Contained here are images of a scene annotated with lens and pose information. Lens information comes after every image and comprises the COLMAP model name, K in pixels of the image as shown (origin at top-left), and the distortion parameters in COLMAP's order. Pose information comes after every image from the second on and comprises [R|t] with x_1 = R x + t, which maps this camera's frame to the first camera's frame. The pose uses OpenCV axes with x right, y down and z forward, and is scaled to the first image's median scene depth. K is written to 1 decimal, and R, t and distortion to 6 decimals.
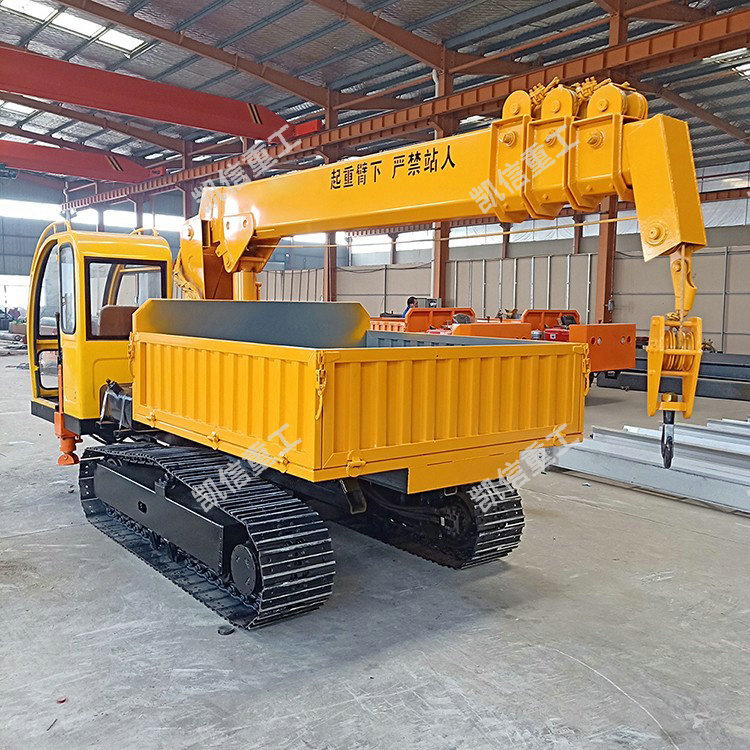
lens RADIAL K [[751.1, 0, 373.5], [0, 751.1, 376.6], [0, 0, 1]] dist [0.042000, 0.000000]
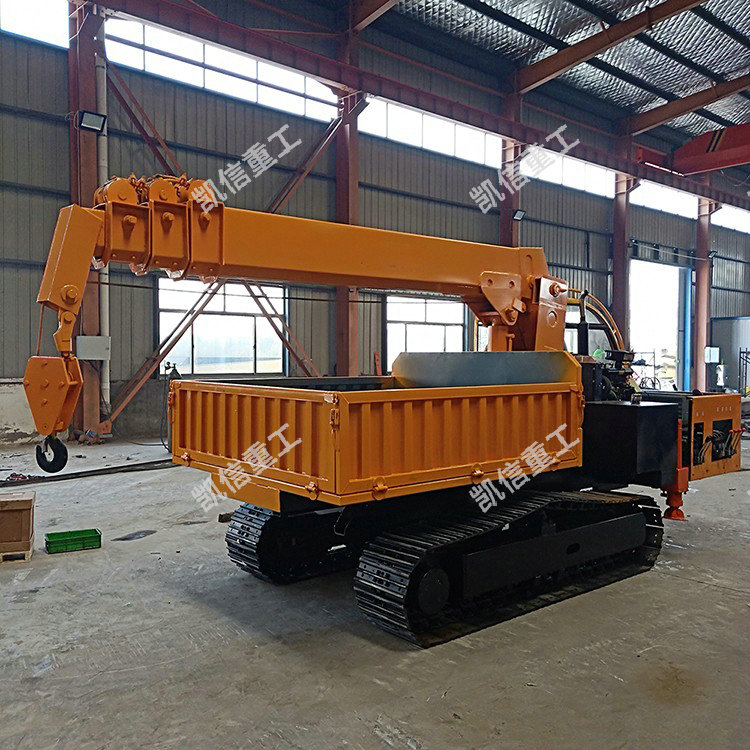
lens RADIAL K [[751.1, 0, 373.5], [0, 751.1, 376.5], [0, 0, 1]] dist [0.042000, 0.000000]
pose [[0.044138, 0.011709, -0.998957, 1.083248], [-0.096955, 0.995261, 0.007382, -0.067843], [0.994310, 0.096529, 0.045064, 0.935159]]
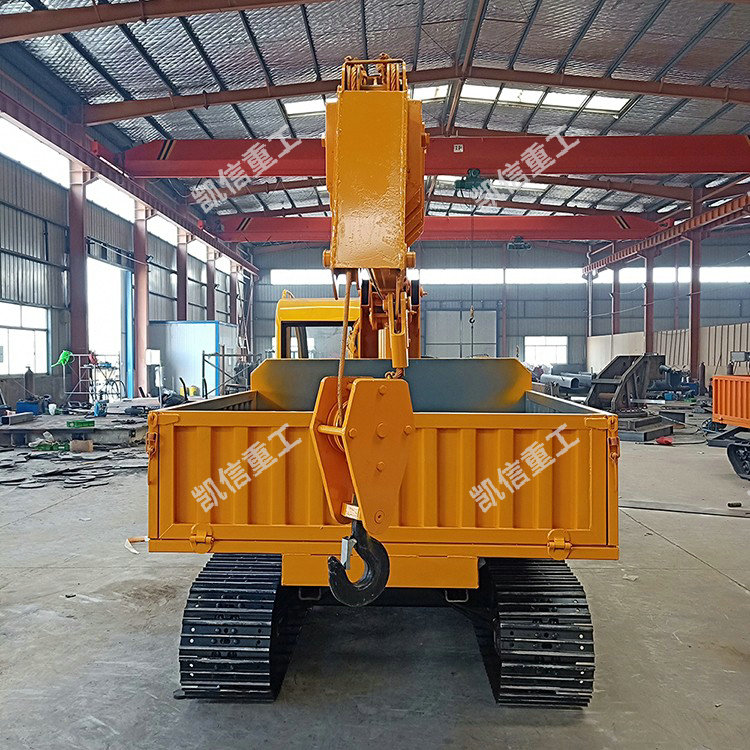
lens RADIAL K [[751.1, 0, 372.3], [0, 751.1, 377.8], [0, 0, 1]] dist [0.042000, 0.000000]
pose [[0.760641, 0.000892, -0.649172, 0.522127], [-0.048365, 0.997298, -0.055299, -0.026958], [0.647368, 0.073459, 0.758629, 0.313132]]
